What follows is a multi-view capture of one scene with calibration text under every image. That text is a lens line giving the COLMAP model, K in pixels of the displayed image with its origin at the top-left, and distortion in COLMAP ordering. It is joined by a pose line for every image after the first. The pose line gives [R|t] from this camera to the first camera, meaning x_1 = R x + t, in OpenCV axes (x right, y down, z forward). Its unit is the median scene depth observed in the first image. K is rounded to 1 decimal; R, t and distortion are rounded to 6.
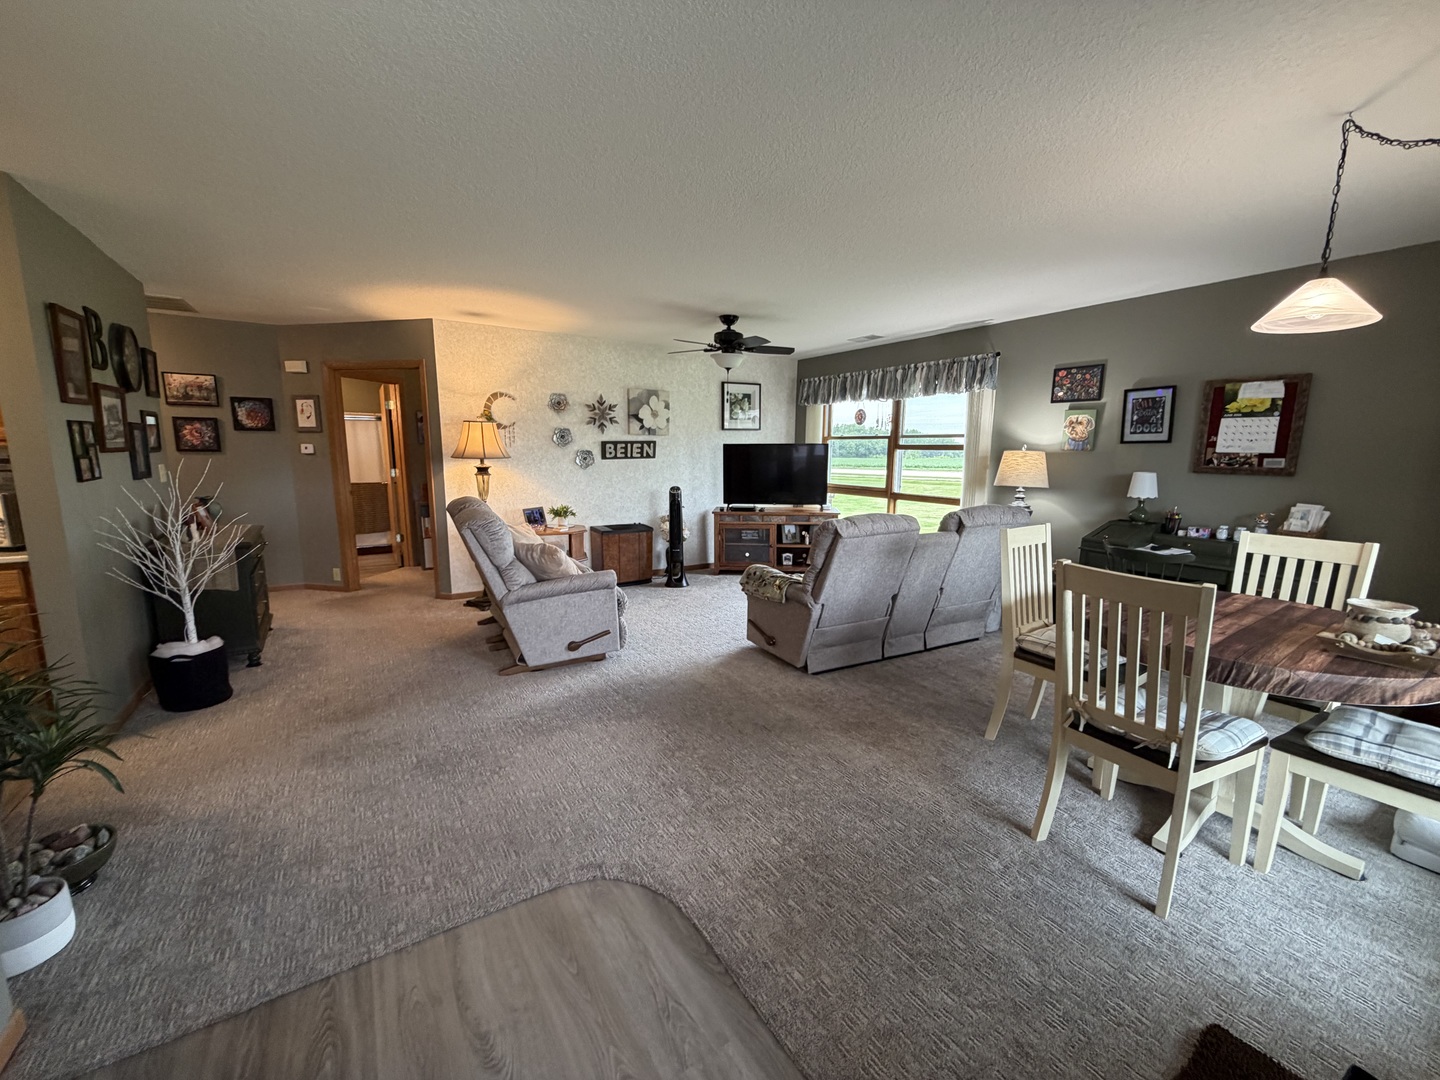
lens RADIAL K [[581.7, 0, 717.4], [0, 581.7, 545.7], [0, 0, 1]] dist [-0.004328, 0.000779]
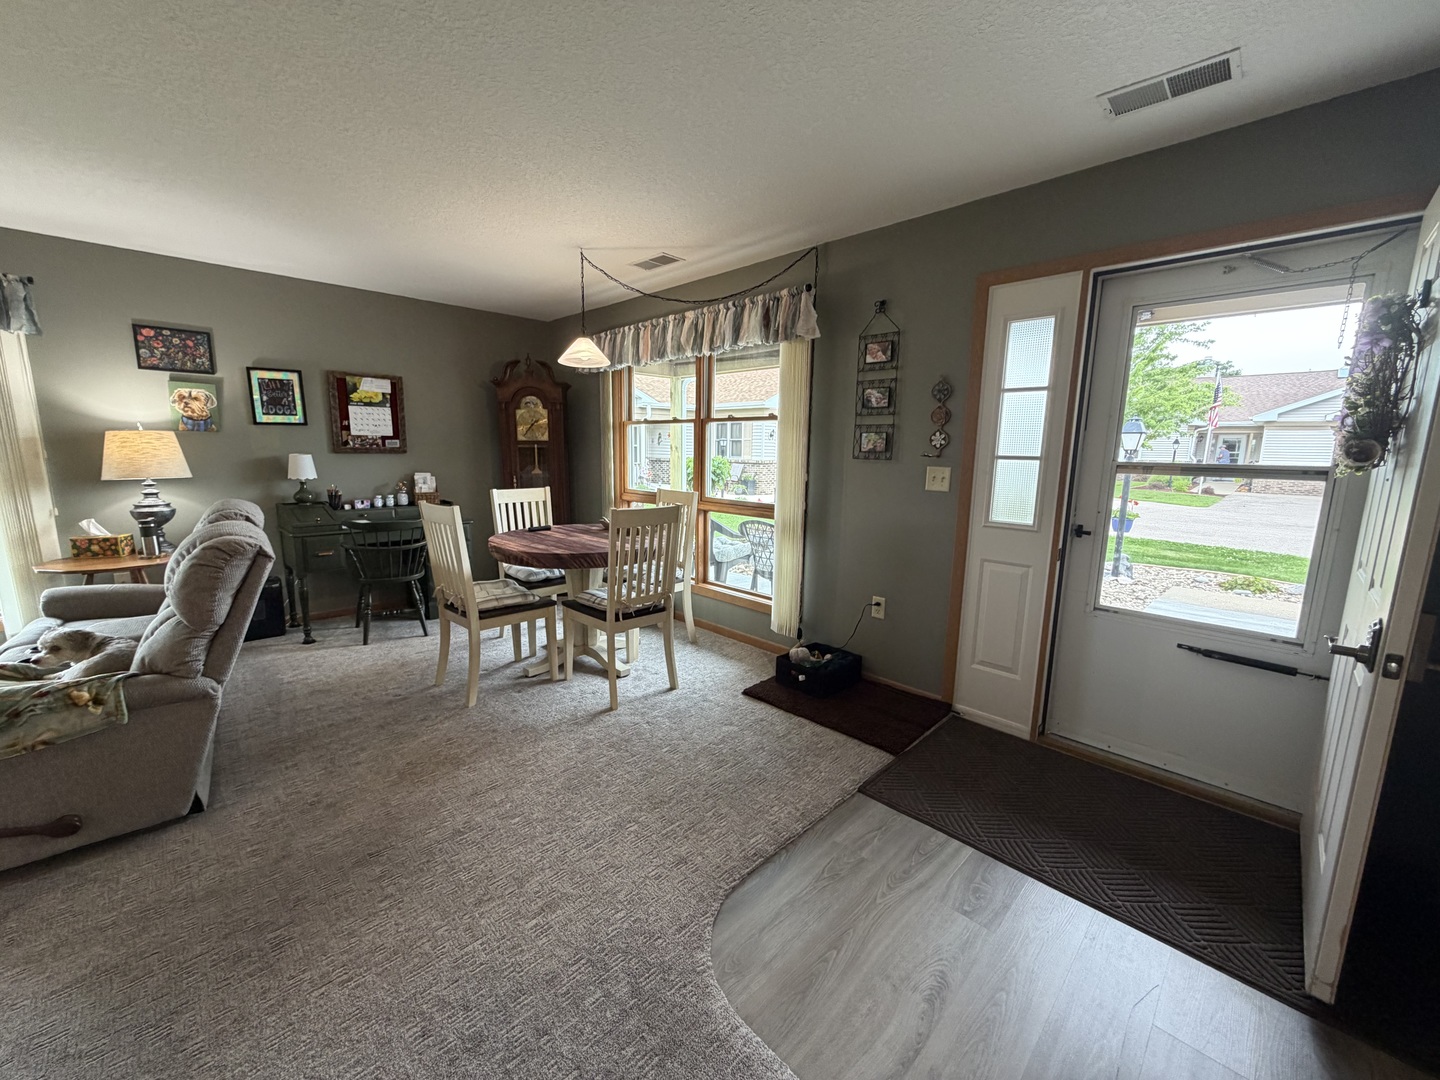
lens RADIAL K [[581.7, 0, 718.8], [0, 581.7, 541.4], [0, 0, 1]] dist [-0.004328, 0.000779]
pose [[-0.235003, -0.165911, 0.957730, -0.463113], [0.148268, 0.967675, 0.204015, -0.081476], [-0.960620, 0.189945, -0.202807, 0.562028]]
